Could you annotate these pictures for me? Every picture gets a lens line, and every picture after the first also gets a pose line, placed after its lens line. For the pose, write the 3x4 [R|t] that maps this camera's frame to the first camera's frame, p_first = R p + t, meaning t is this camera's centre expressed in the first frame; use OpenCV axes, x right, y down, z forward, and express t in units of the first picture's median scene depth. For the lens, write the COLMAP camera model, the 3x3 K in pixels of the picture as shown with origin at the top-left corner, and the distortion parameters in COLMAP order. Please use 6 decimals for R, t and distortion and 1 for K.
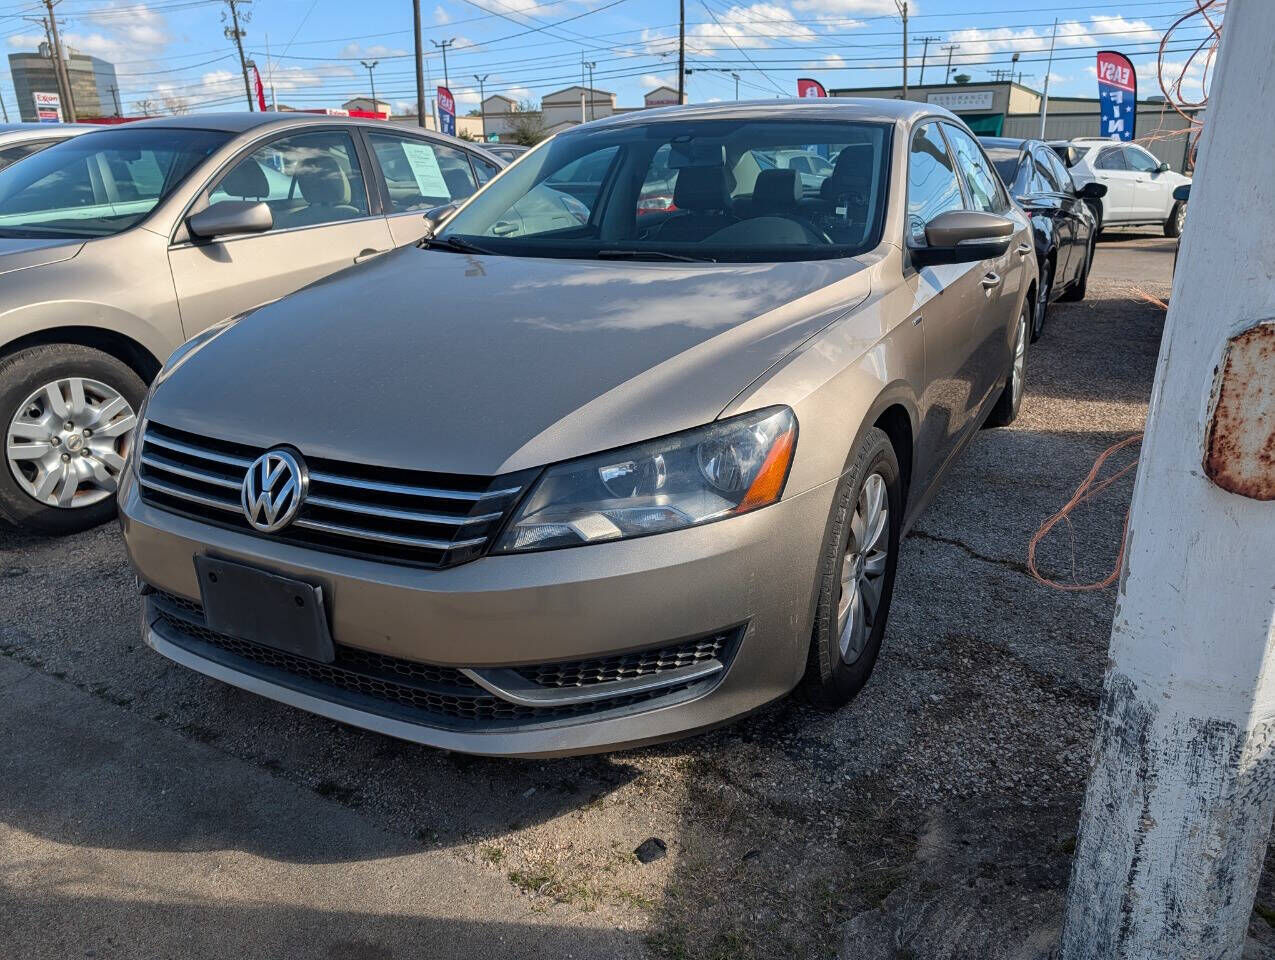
lens RADIAL K [[926.7, 0, 639.5], [0, 926.7, 481.8], [0, 0, 1]] dist [0.008646, -0.002029]
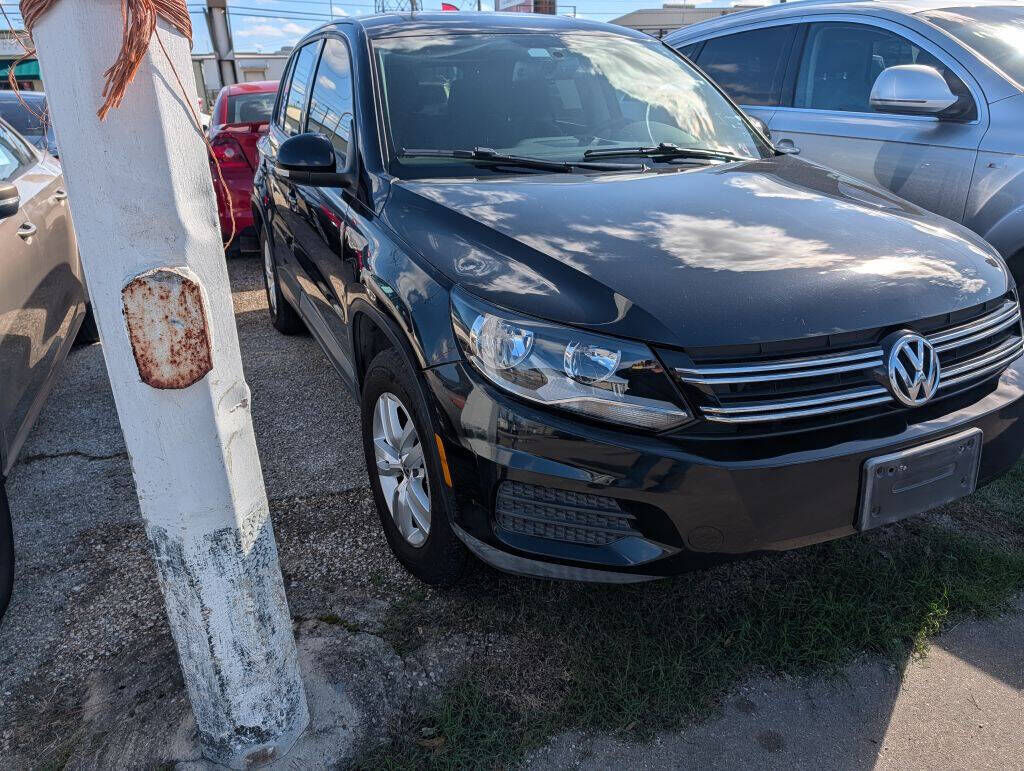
lens RADIAL K [[744.3, 0, 512.9], [0, 744.3, 386.0], [0, 0, 1]] dist [0.008646, -0.002029]
pose [[0.635897, -0.288982, 0.715629, 0.115290], [0.268187, 0.952207, 0.146209, -0.014292], [-0.723679, 0.098949, 0.683007, -0.183395]]
